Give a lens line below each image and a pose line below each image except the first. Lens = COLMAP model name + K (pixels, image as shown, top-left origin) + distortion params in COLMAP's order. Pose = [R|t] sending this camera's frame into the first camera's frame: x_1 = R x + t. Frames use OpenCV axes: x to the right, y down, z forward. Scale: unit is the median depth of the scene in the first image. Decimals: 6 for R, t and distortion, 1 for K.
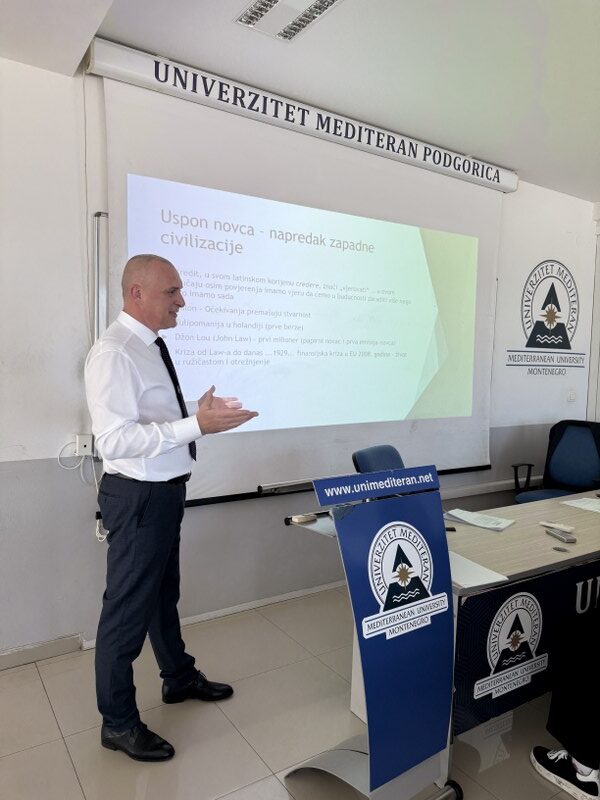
lens RADIAL K [[586.6, 0, 287.4], [0, 586.6, 403.7], [0, 0, 1]] dist [0.021590, -0.038341]
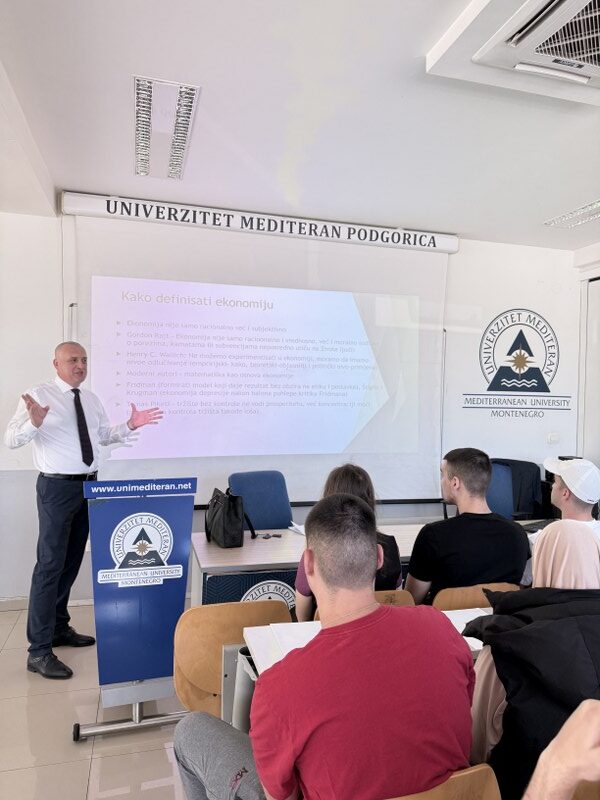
lens RADIAL K [[586.6, 0, 287.9], [0, 586.6, 405.7], [0, 0, 1]] dist [0.021590, -0.038341]
pose [[0.949675, 0.003298, -0.313219, 0.474748], [-0.023118, 0.997955, -0.059585, 0.004131], [0.312382, 0.063828, 0.947810, -0.154955]]
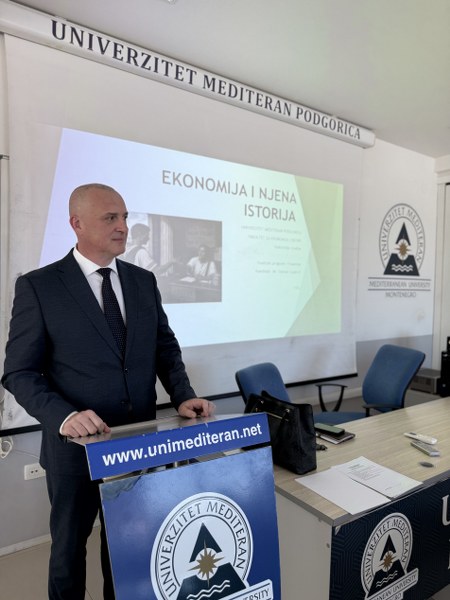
lens RADIAL K [[439.9, 0, 220.9], [0, 439.9, 303.2], [0, 0, 1]] dist [0.021590, -0.038341]
pose [[0.999156, -0.009939, 0.039851, 0.038452], [0.011259, 0.999391, -0.033032, -0.012924], [-0.039498, 0.033453, 0.998660, 0.125242]]
